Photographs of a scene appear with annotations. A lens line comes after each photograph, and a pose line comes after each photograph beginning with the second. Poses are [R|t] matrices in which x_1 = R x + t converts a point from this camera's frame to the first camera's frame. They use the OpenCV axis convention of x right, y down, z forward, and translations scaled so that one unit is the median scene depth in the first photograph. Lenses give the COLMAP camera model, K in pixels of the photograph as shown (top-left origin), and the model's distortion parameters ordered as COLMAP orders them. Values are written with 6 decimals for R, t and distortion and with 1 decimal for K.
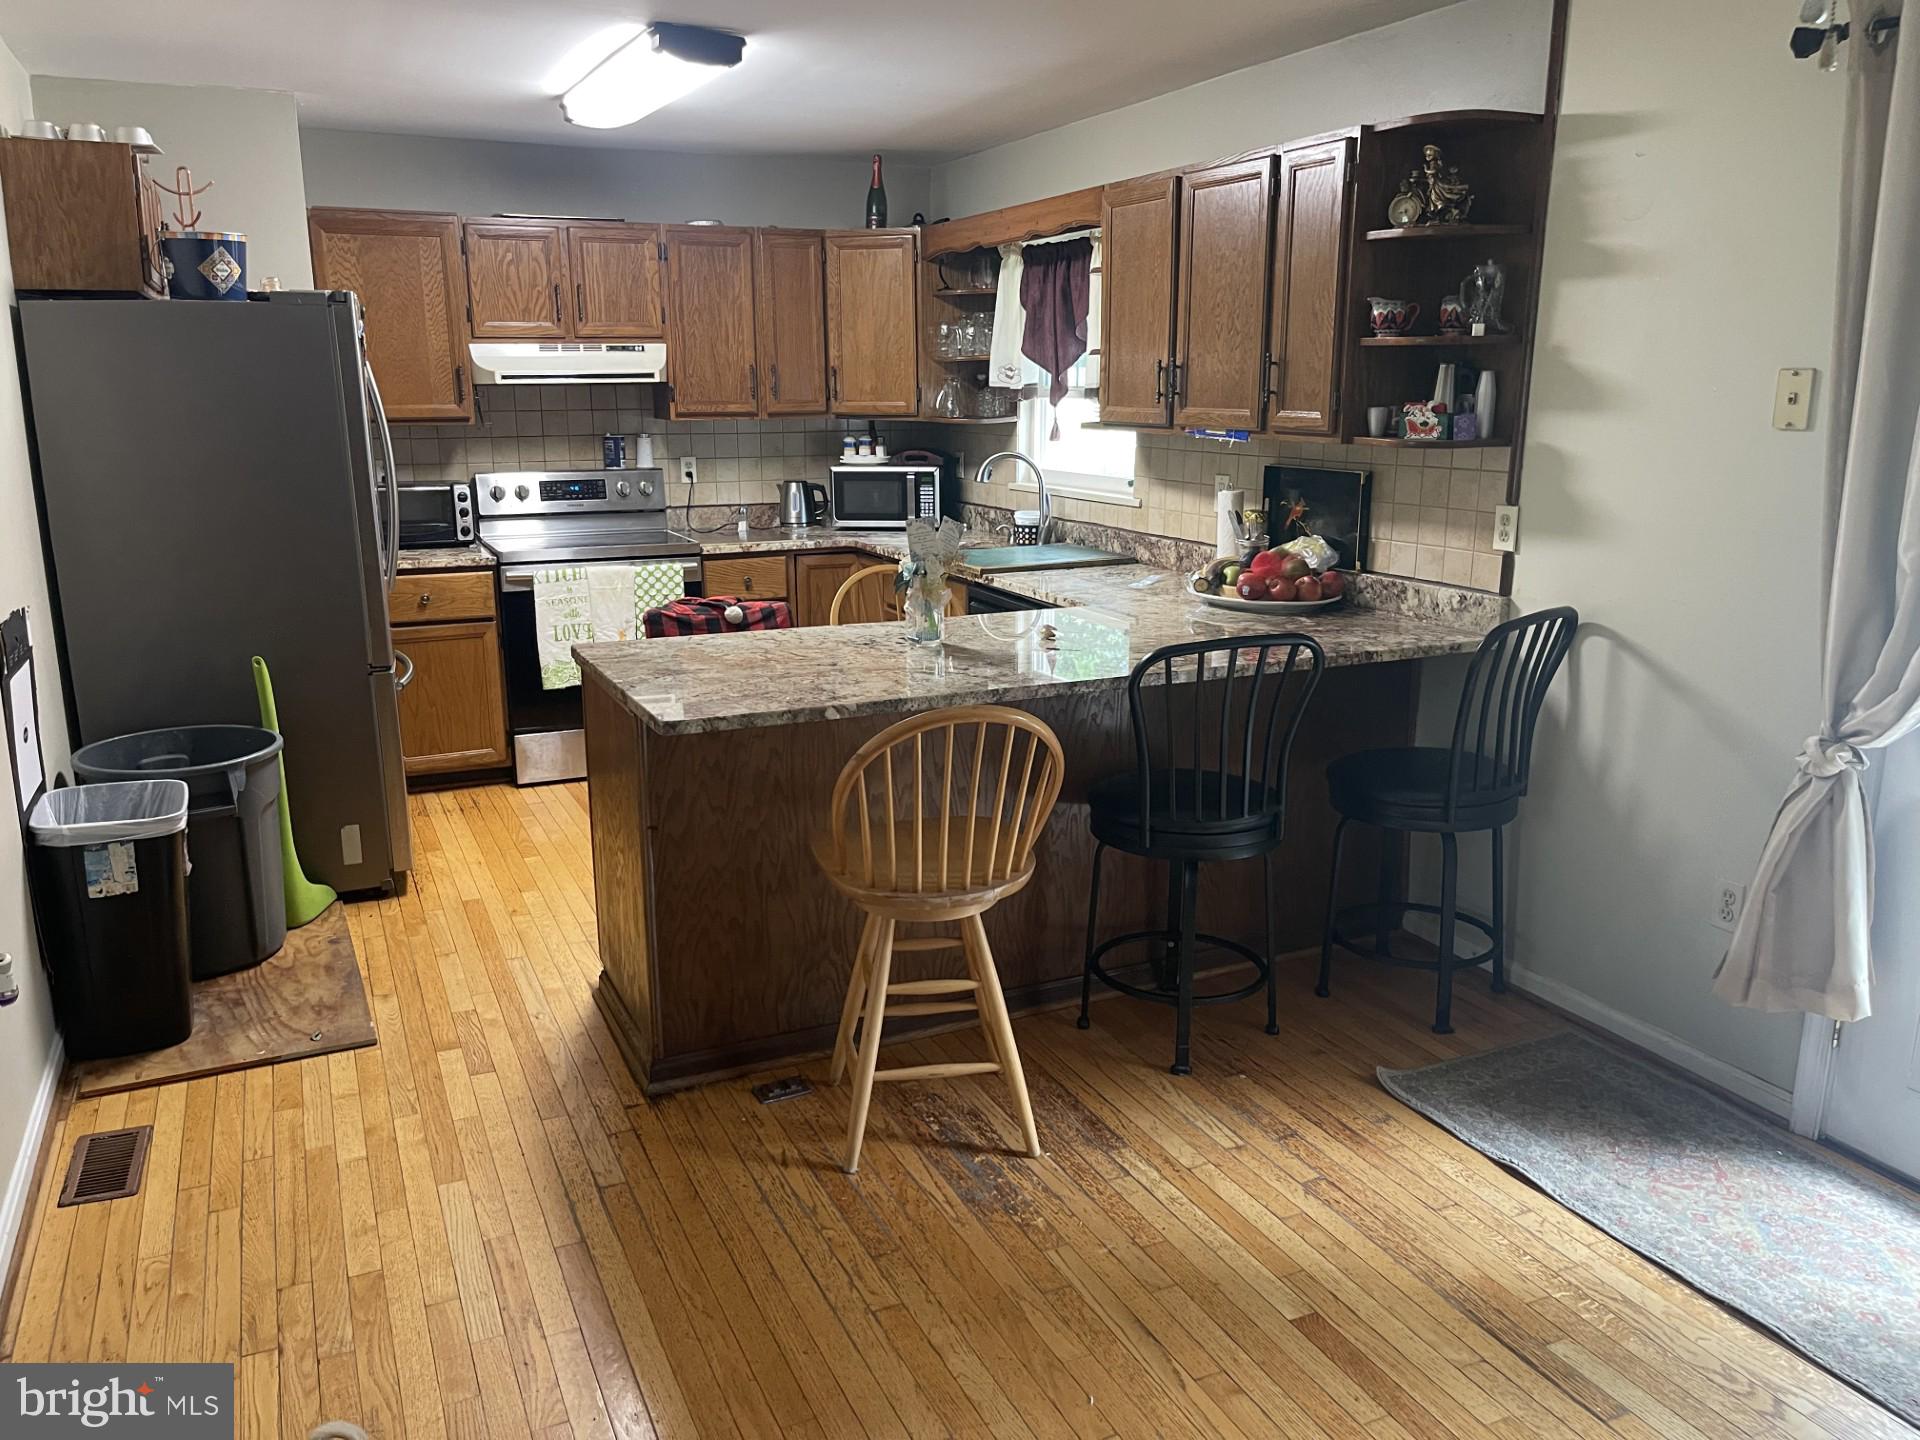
lens RADIAL K [[1457.2, 0, 961.5], [0, 1457.2, 721.6], [0, 0, 1]] dist [0.005861, -0.005354]
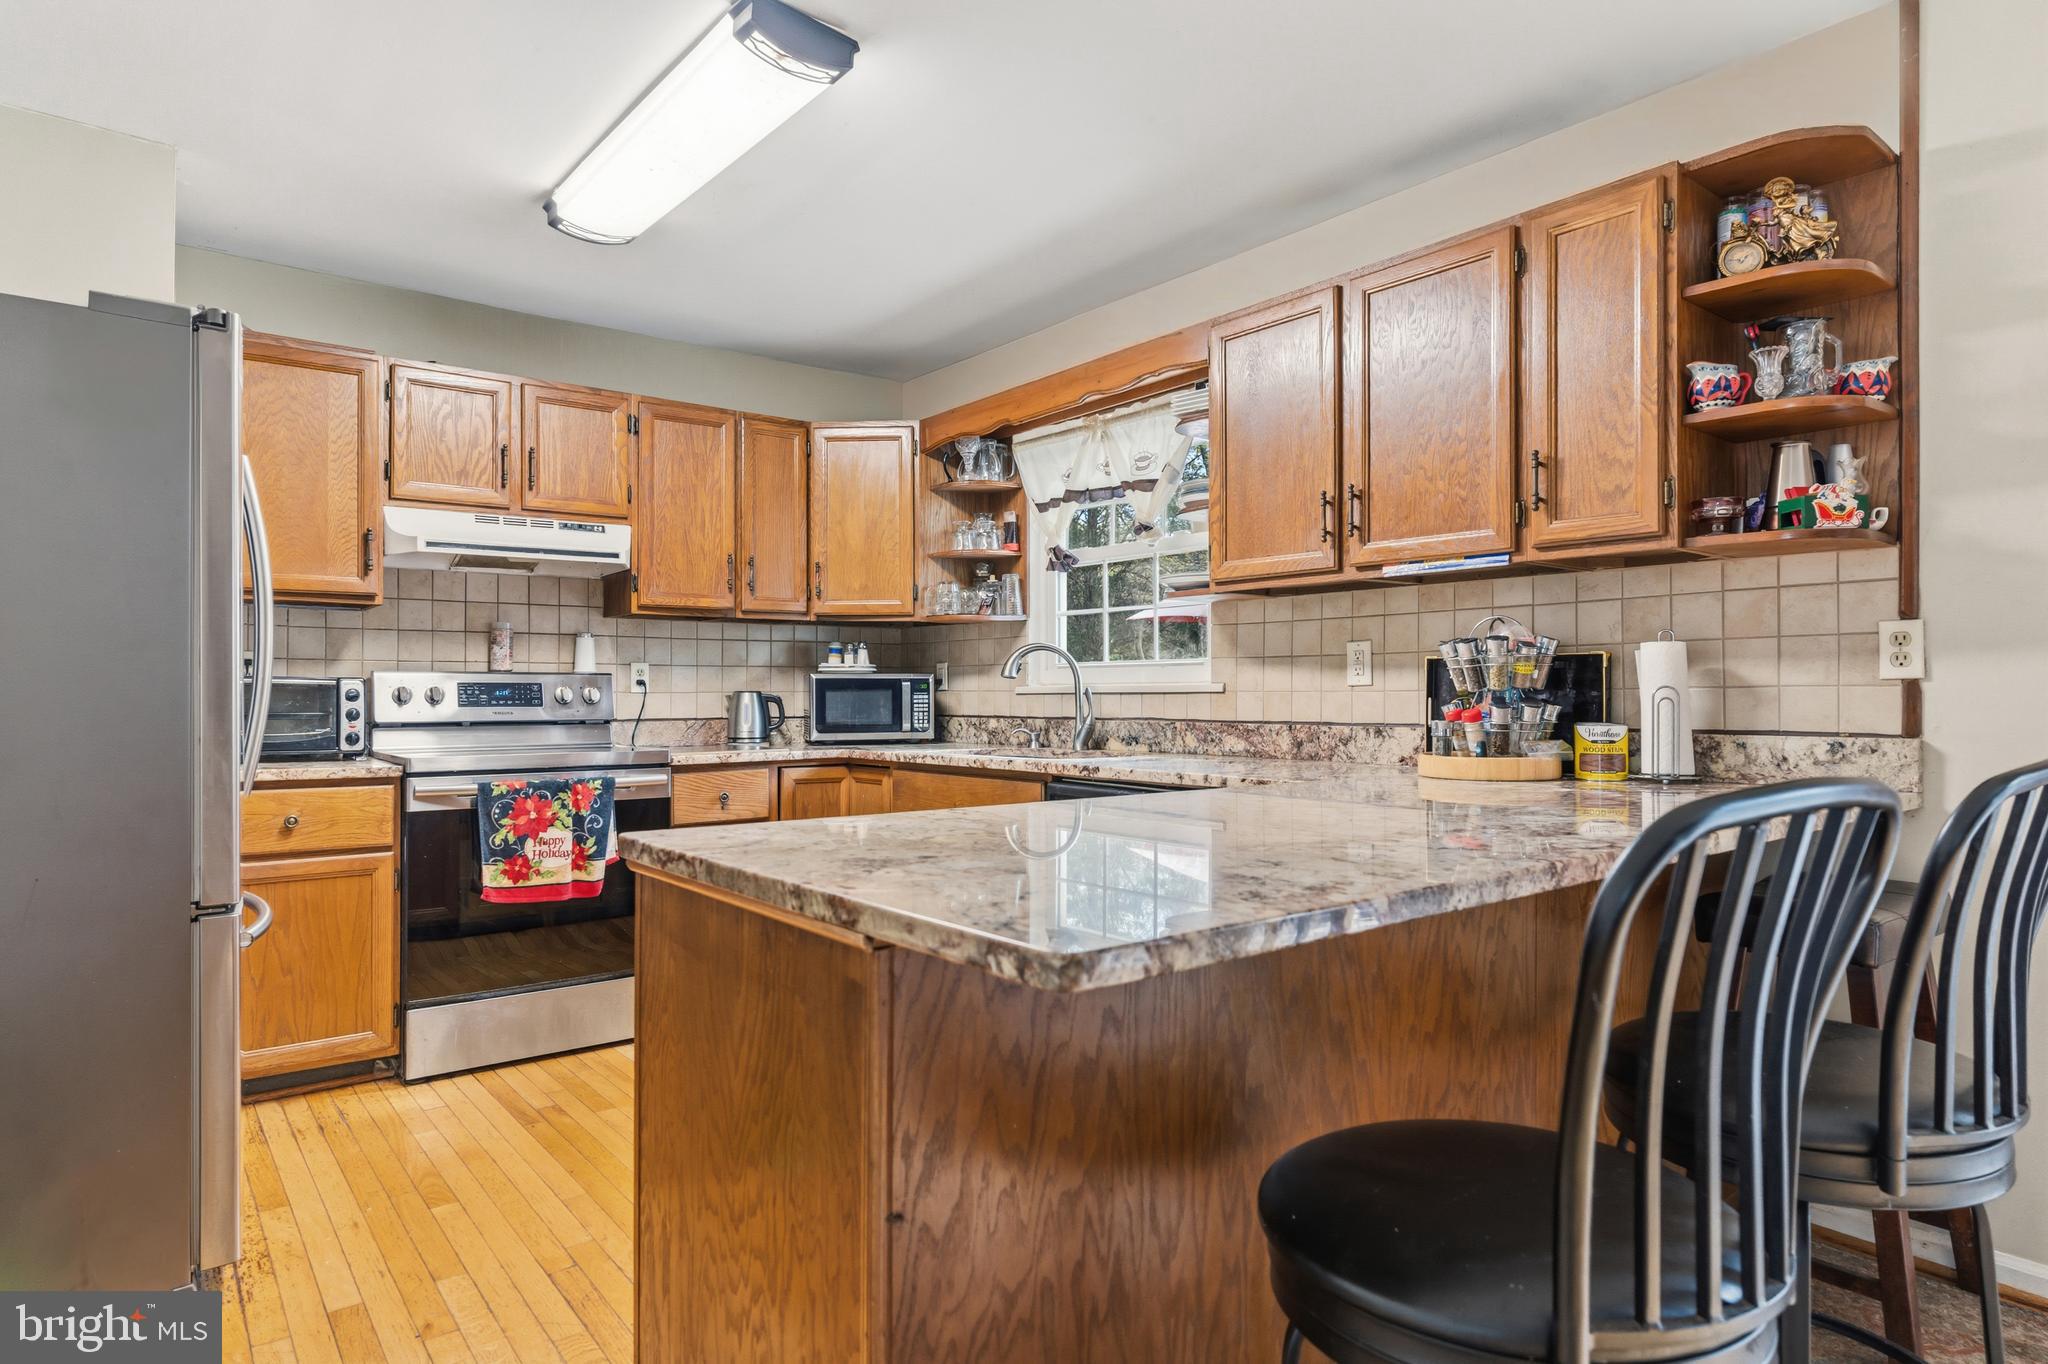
lens RADIAL K [[1139.6, 0, 1022.2], [0, 1139.6, 668.5], [0, 0, 1]] dist [-0.007463, -0.003583]
pose [[0.971727, 0.006702, 0.236011, -0.142975], [0.052947, 0.967953, -0.245485, -0.000151], [-0.230093, 0.251041, 0.940232, 0.352841]]
